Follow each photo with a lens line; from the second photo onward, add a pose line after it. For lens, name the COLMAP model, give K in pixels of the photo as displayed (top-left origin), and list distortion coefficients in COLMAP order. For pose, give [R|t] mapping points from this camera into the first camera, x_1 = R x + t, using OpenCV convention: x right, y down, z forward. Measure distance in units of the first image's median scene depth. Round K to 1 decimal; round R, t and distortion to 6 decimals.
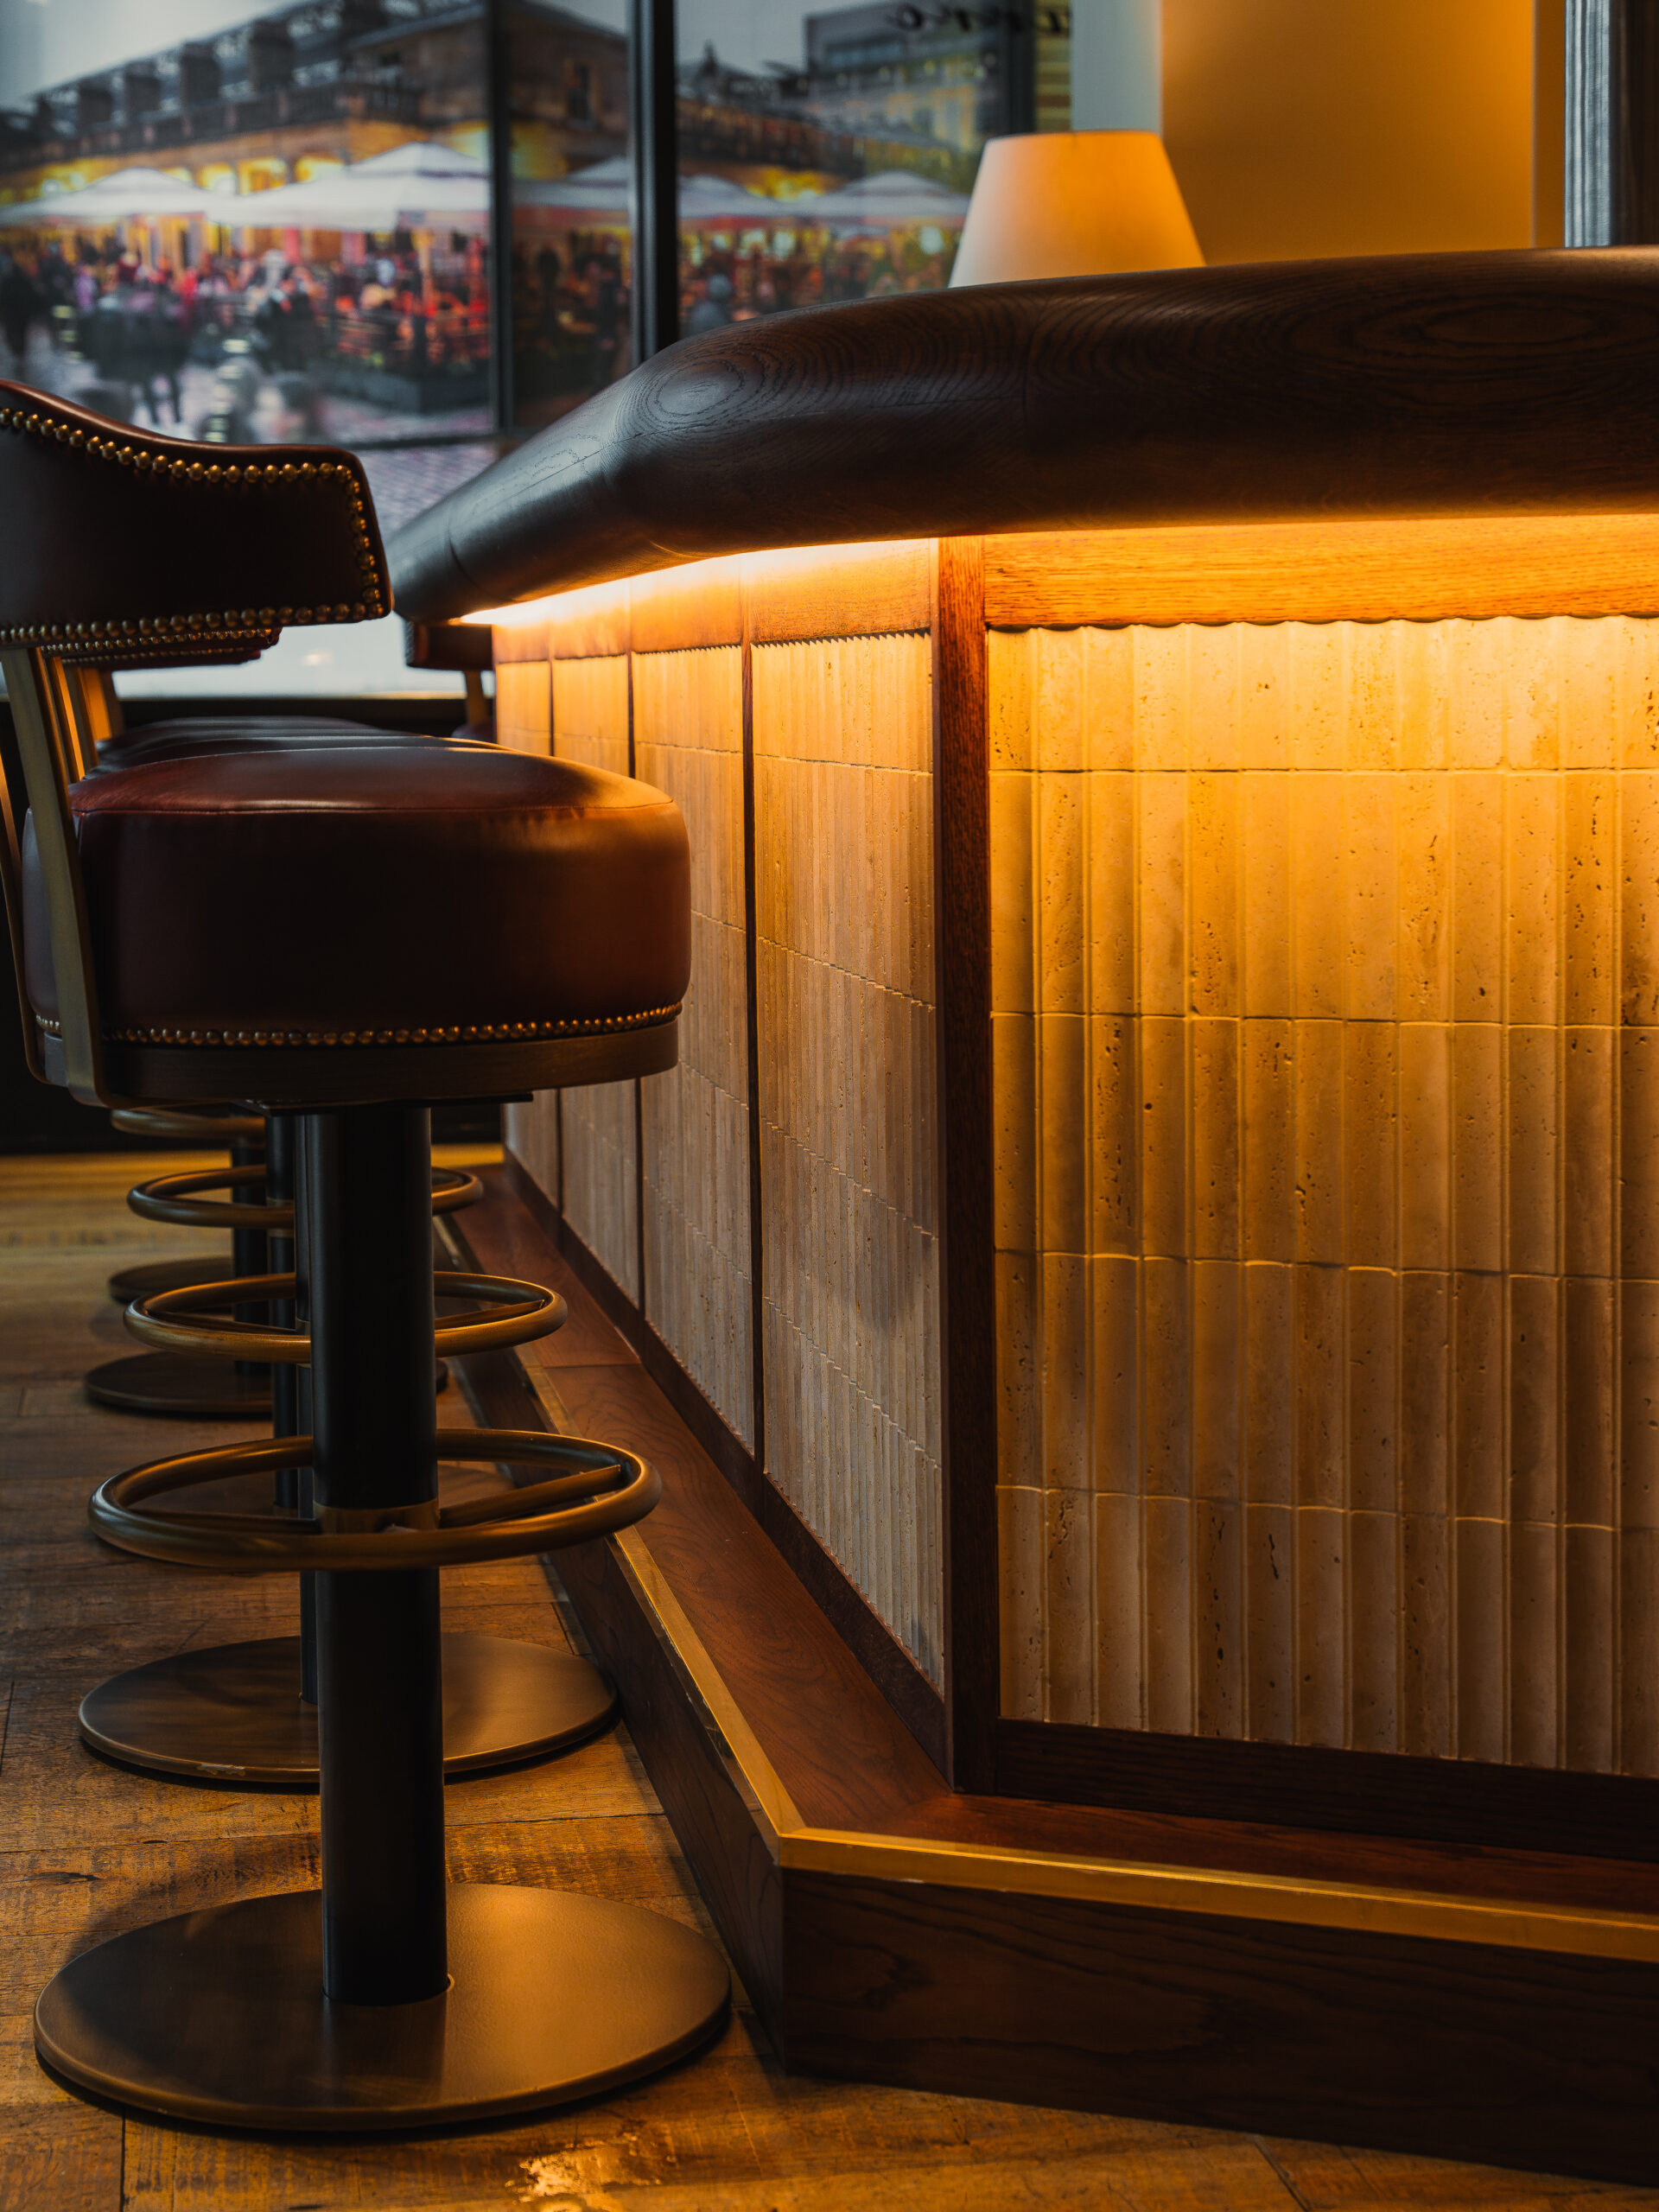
lens RADIAL K [[3927.2, 0, 830.6], [0, 3927.2, 1093.7], [0, 0, 1]] dist [0.040380, 0.000000]
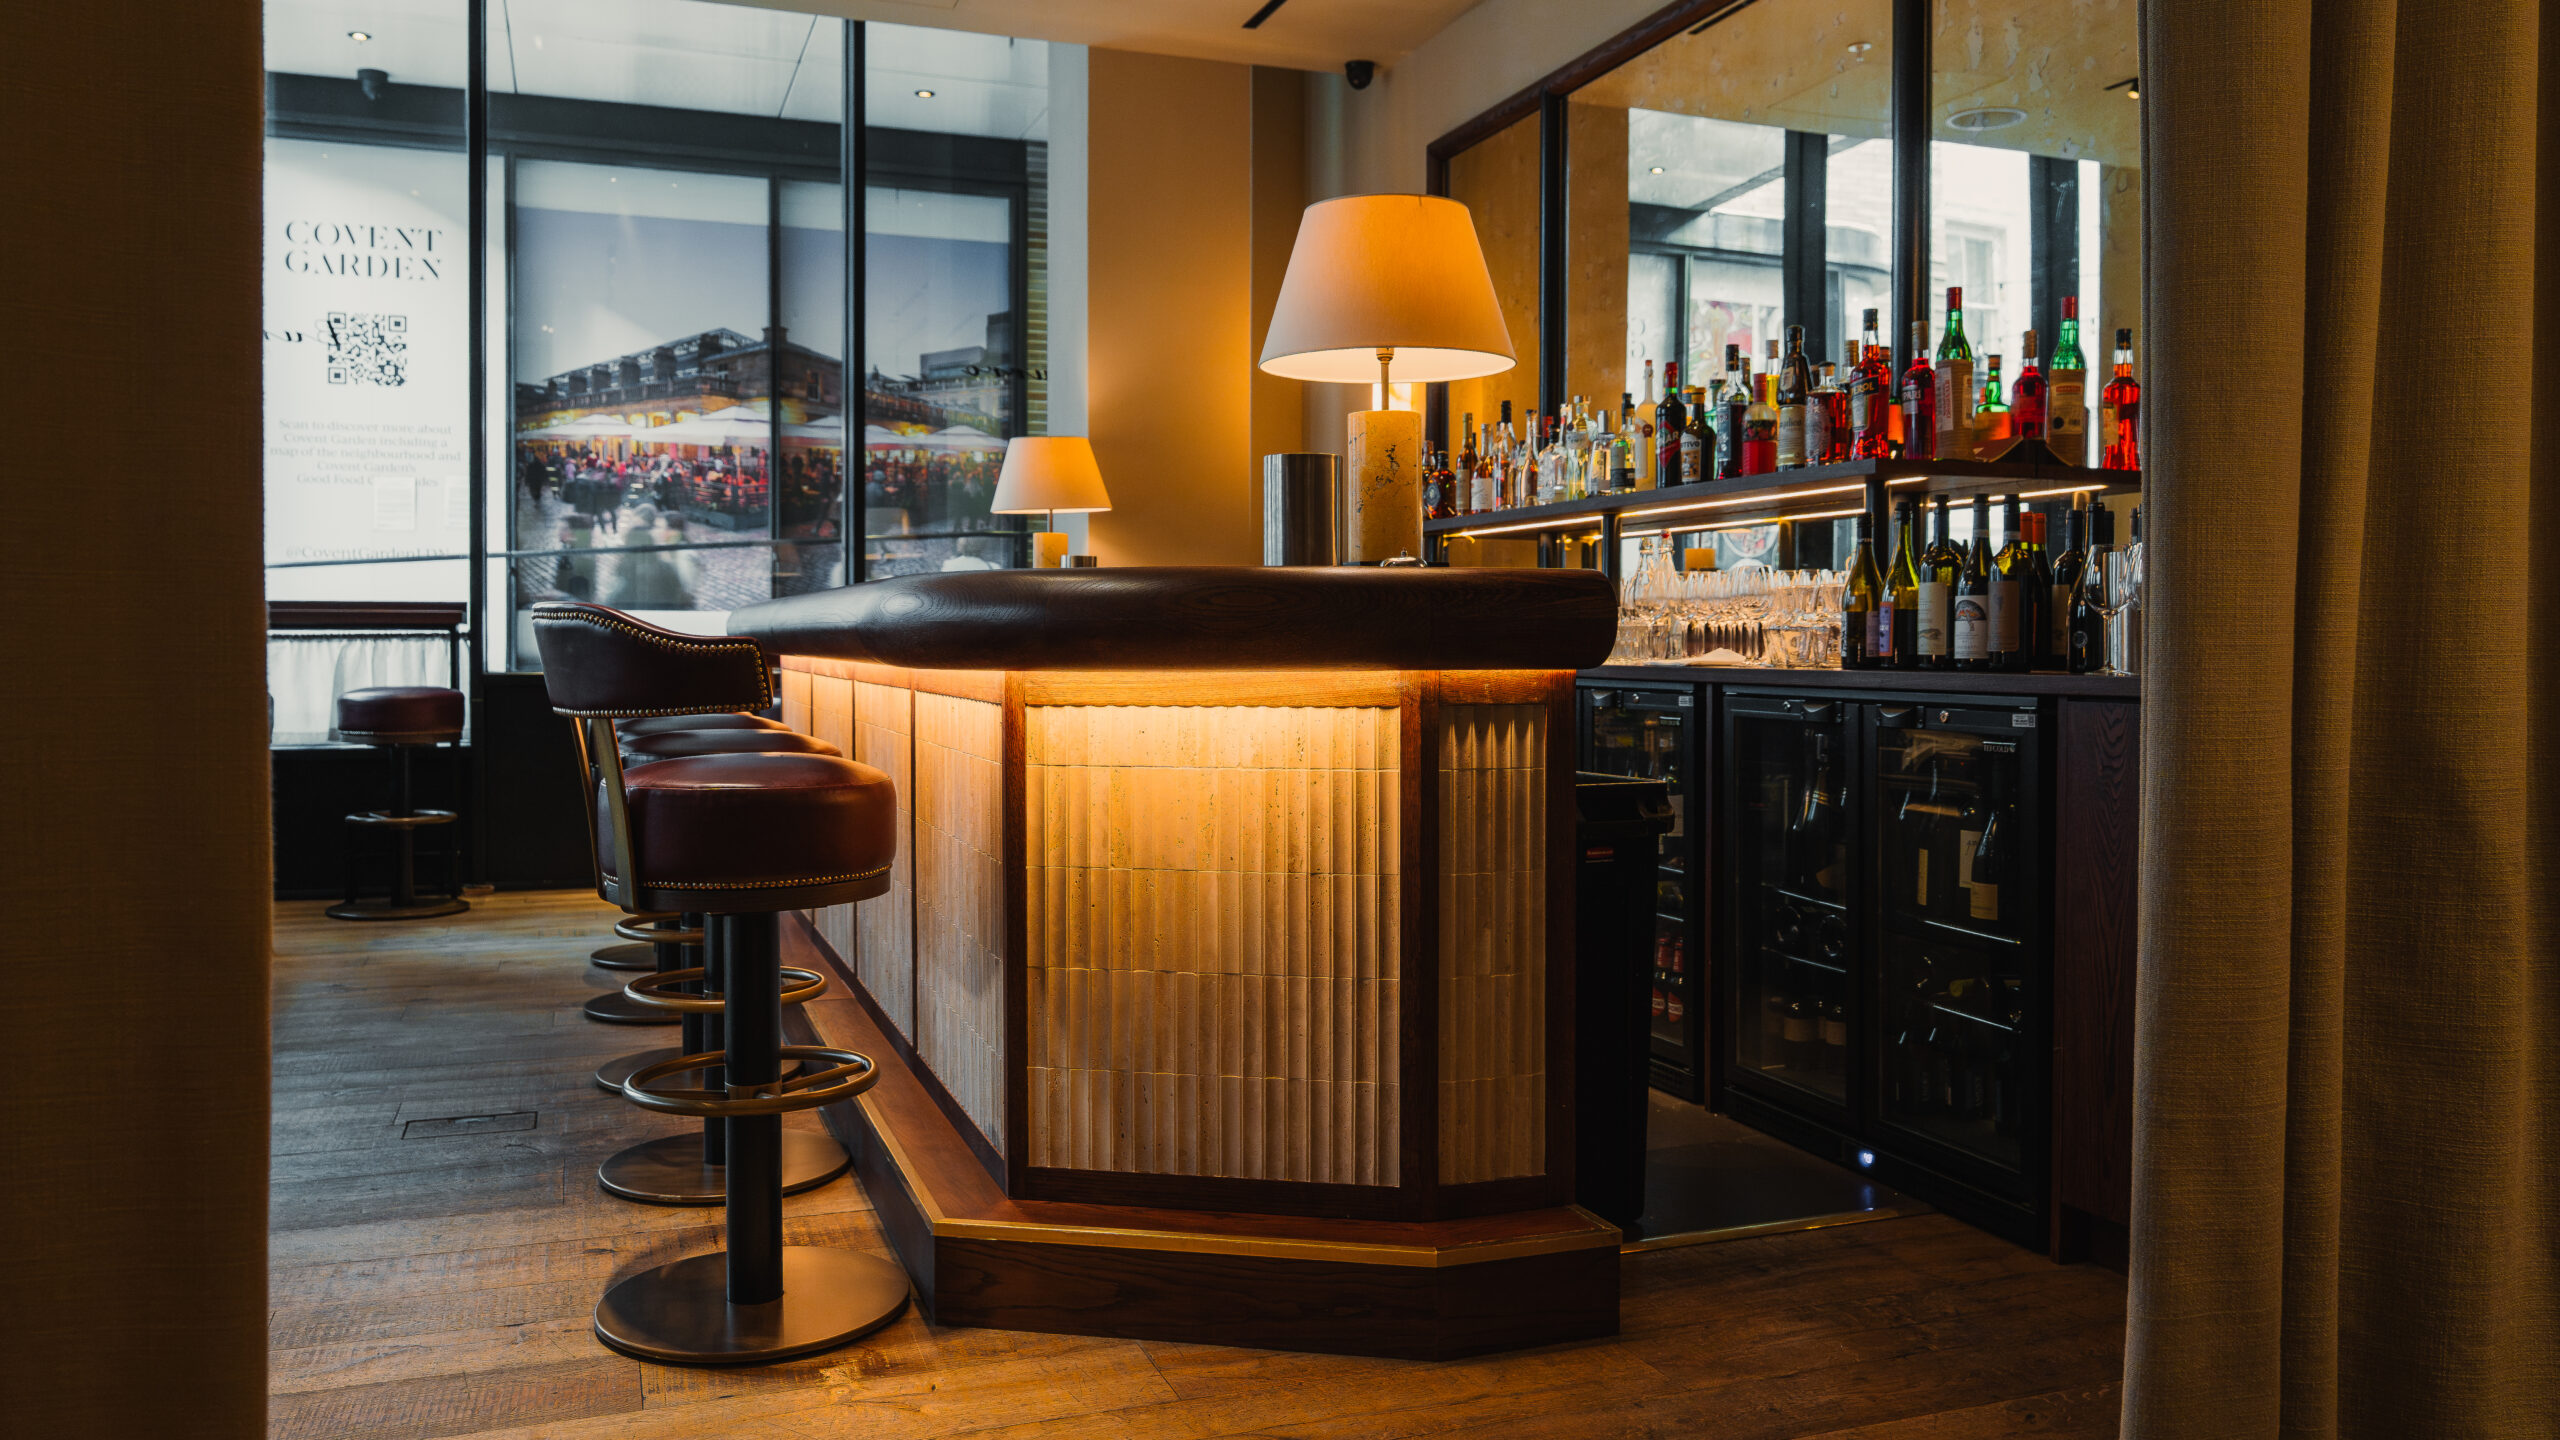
lens RADIAL K [[1870.1, 0, 1304.0], [0, 1870.1, 741.3], [0, 0, 1]] dist [-0.002886, -0.003455]
pose [[0.978986, 0.006428, 0.203827, -0.024084], [0.002347, 0.999082, -0.042782, -0.044748], [-0.203915, 0.042362, 0.978072, -0.129734]]
